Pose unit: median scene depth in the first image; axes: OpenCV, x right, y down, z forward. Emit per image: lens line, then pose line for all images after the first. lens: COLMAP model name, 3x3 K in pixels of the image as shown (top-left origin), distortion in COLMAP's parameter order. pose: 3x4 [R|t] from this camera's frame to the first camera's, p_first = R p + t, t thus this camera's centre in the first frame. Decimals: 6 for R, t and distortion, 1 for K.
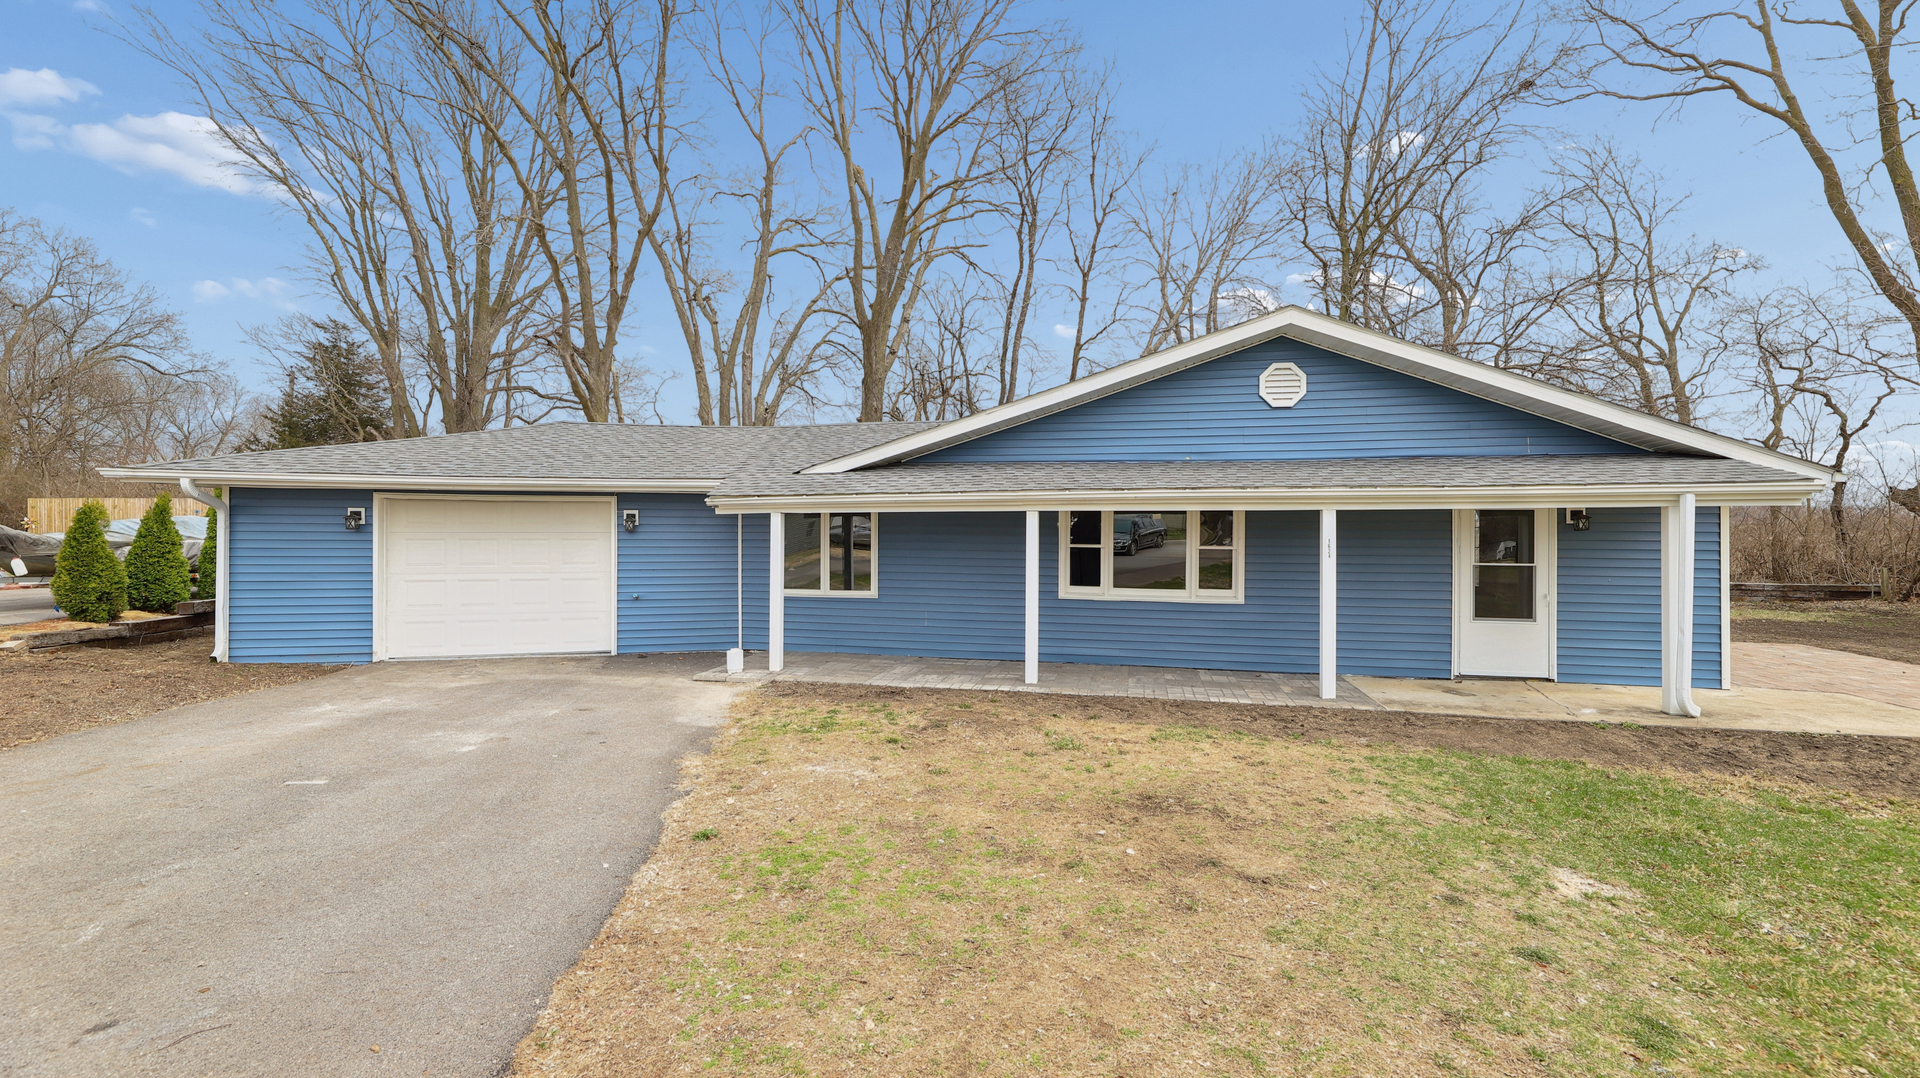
lens RADIAL K [[771.8, 0, 960.1], [0, 771.8, 544.9], [0, 0, 1]] dist [0.005730, -0.002809]
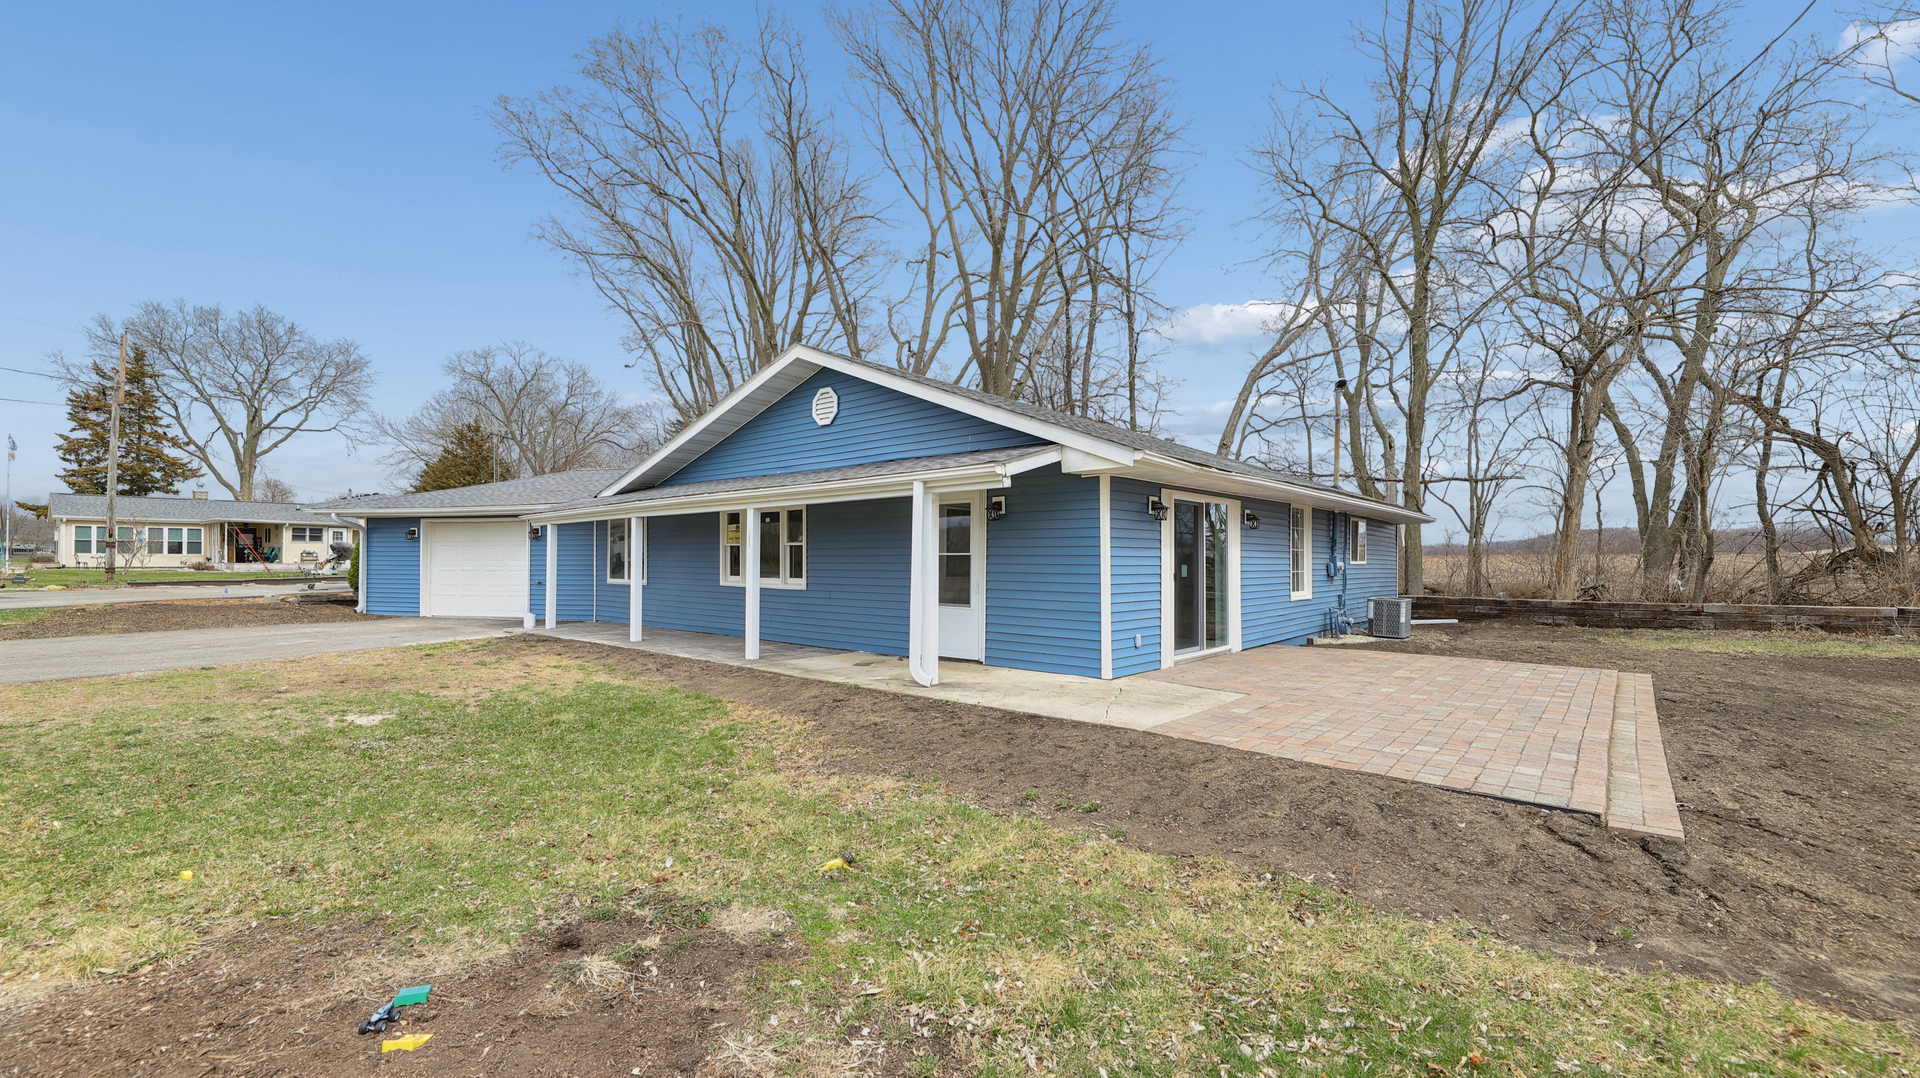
lens RADIAL K [[771.8, 0, 953.5], [0, 771.8, 543.7], [0, 0, 1]] dist [0.005730, -0.002809]
pose [[0.878936, -0.013534, -0.476748, 1.160273], [-0.002941, 0.999424, -0.033795, 0.045249], [0.476931, 0.031106, 0.878390, 0.050314]]
